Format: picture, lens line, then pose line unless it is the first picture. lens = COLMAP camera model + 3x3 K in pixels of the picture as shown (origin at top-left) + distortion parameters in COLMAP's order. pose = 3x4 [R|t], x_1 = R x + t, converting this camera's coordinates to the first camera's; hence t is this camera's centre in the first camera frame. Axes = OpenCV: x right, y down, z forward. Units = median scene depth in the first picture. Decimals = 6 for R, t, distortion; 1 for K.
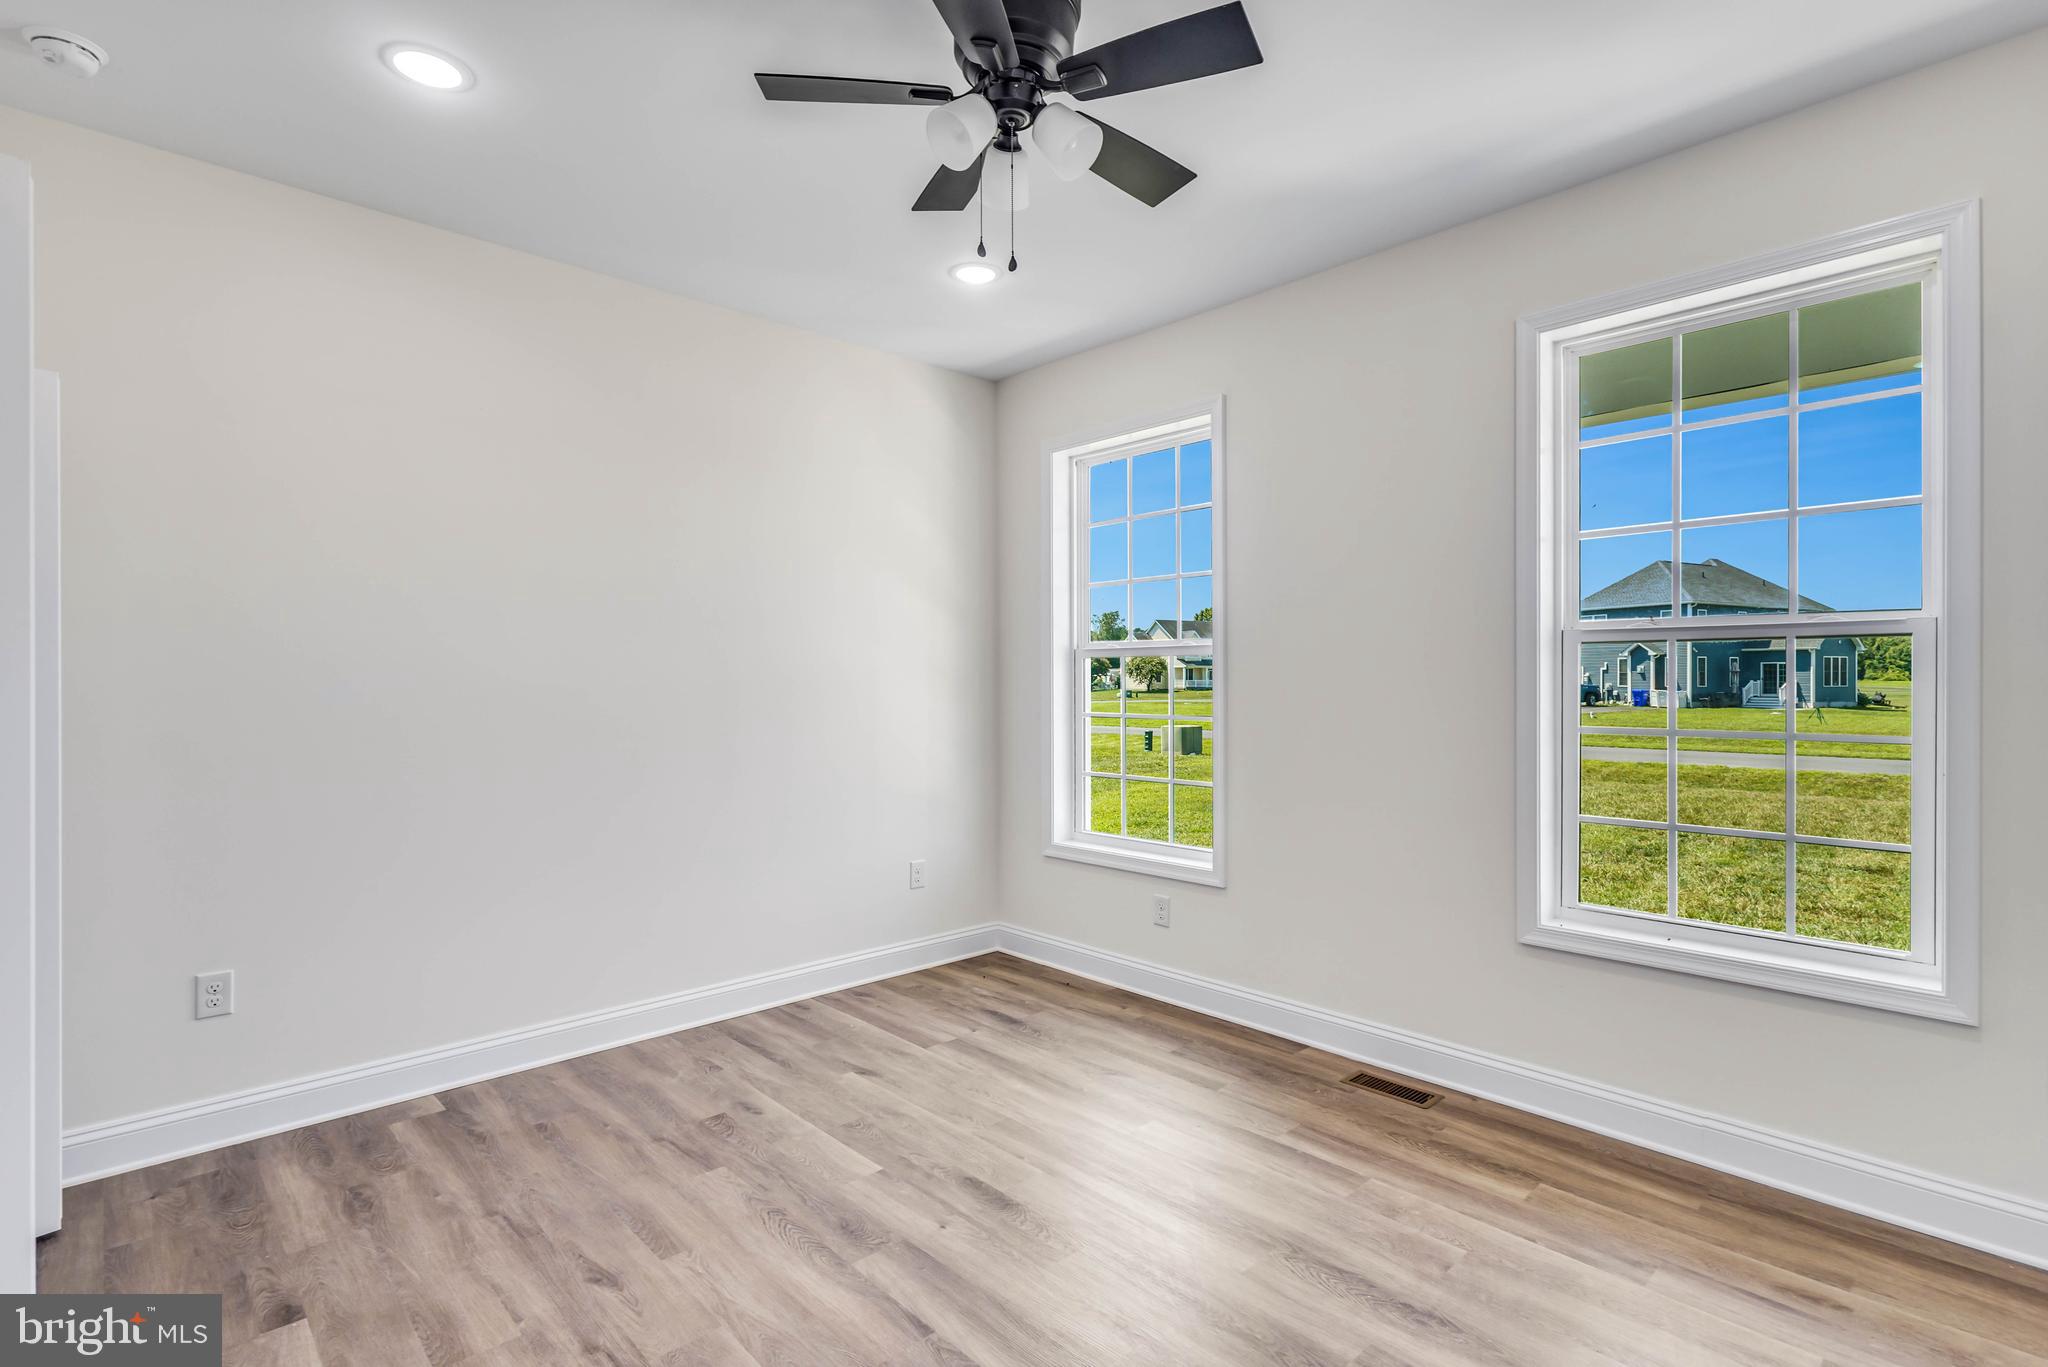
lens RADIAL K [[995.8, 0, 1024.0], [0, 995.8, 683.1], [0, 0, 1]] dist [0.006349, 0.000717]
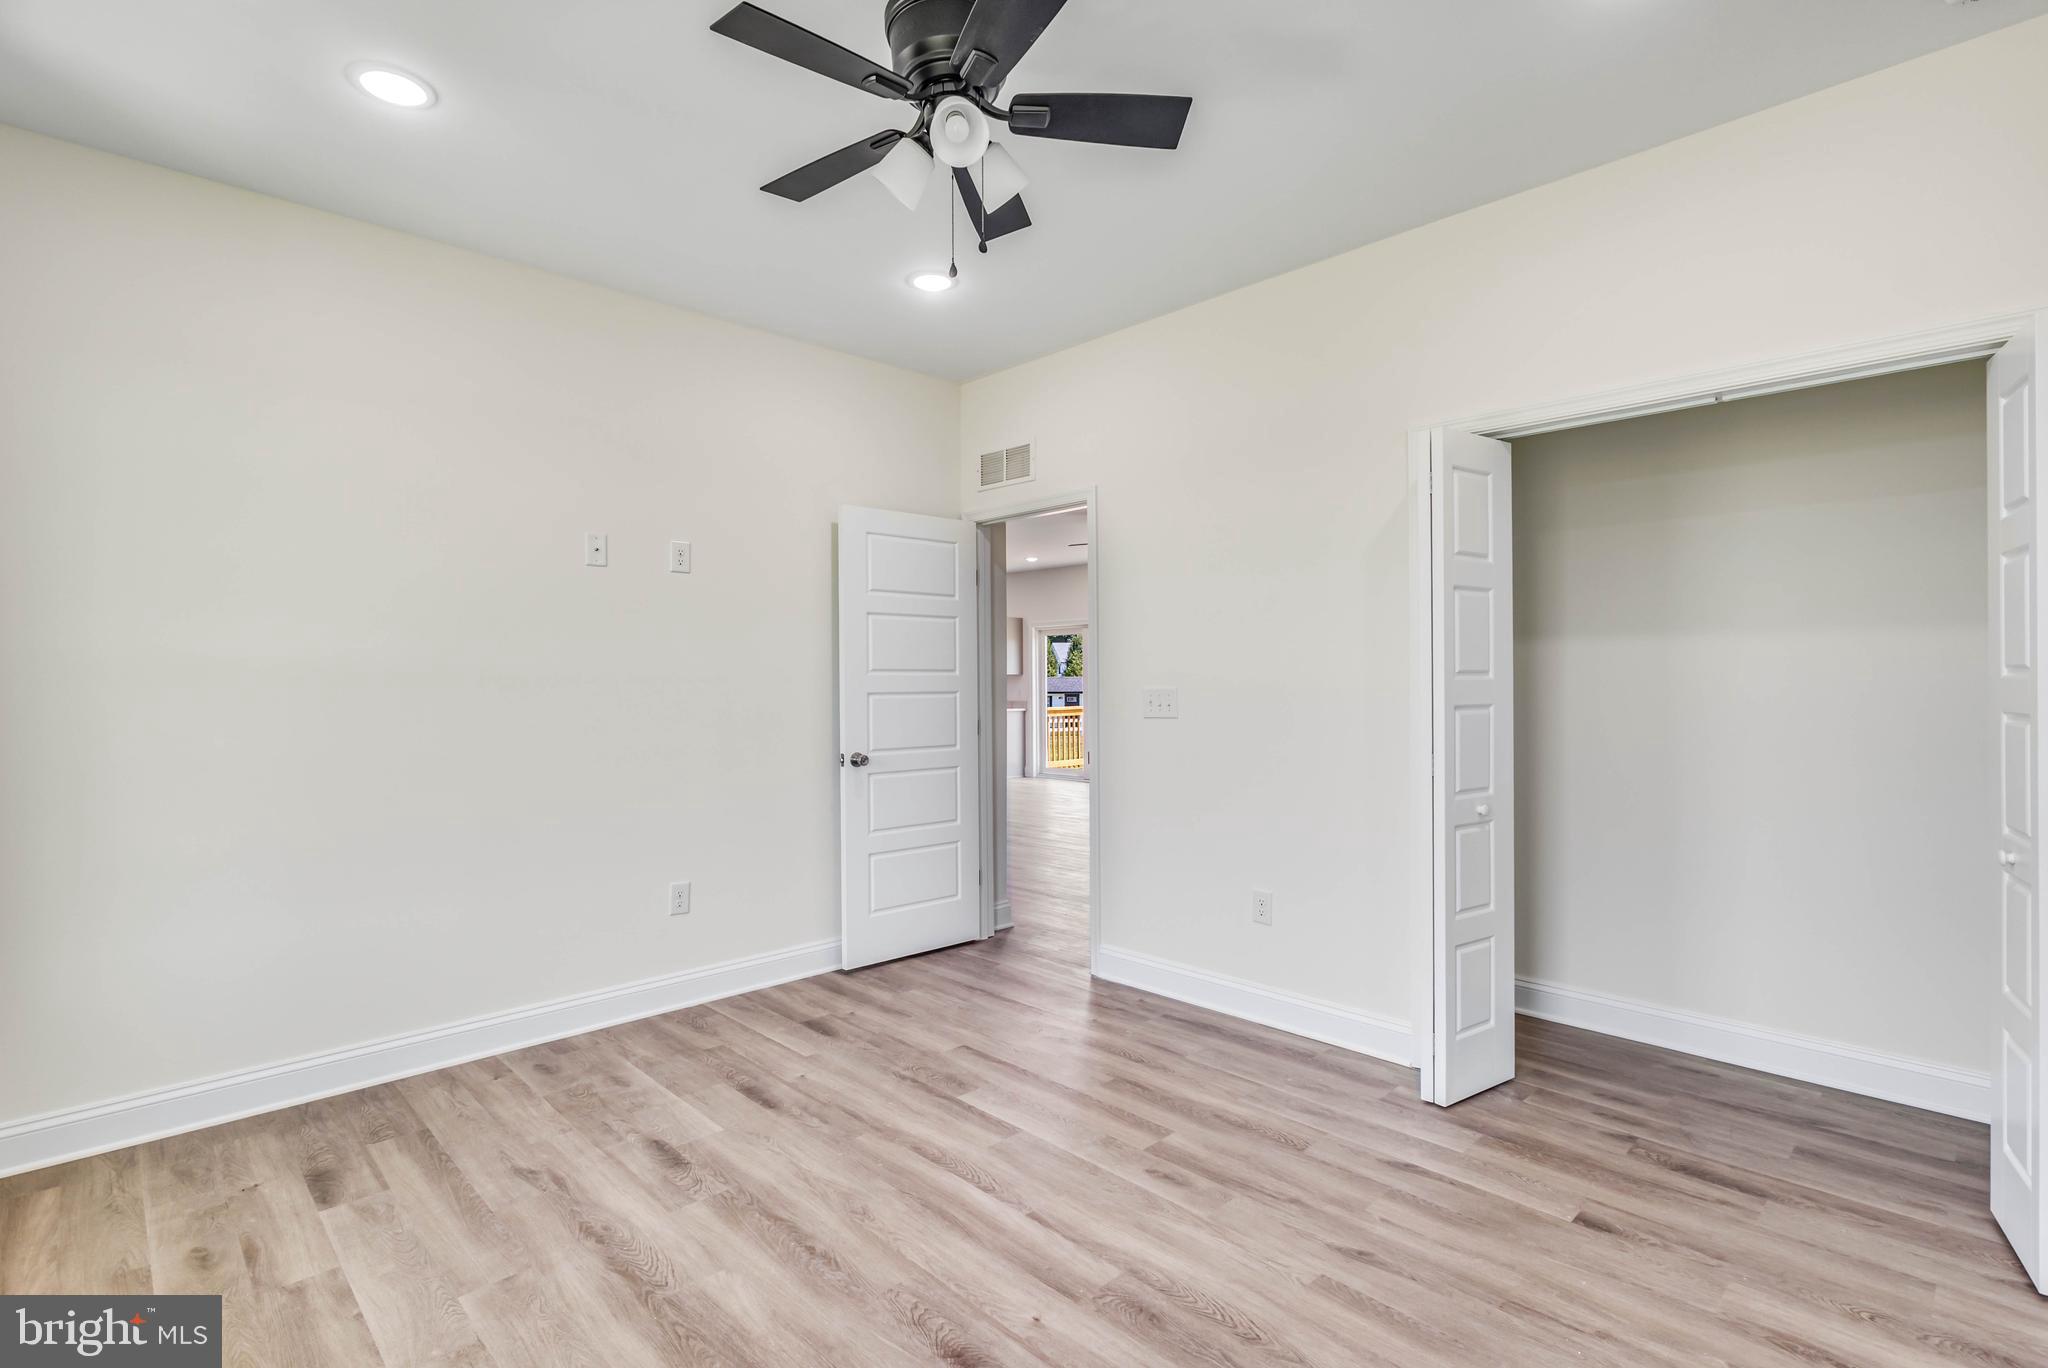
lens RADIAL K [[995.8, 0, 1019.3], [0, 995.8, 680.0], [0, 0, 1]] dist [0.006349, 0.000717]
pose [[-0.999912, 0.003659, -0.012739, -0.062660], [0.003573, 0.999970, 0.006808, -0.000677], [0.012764, 0.006762, -0.999896, 1.981941]]
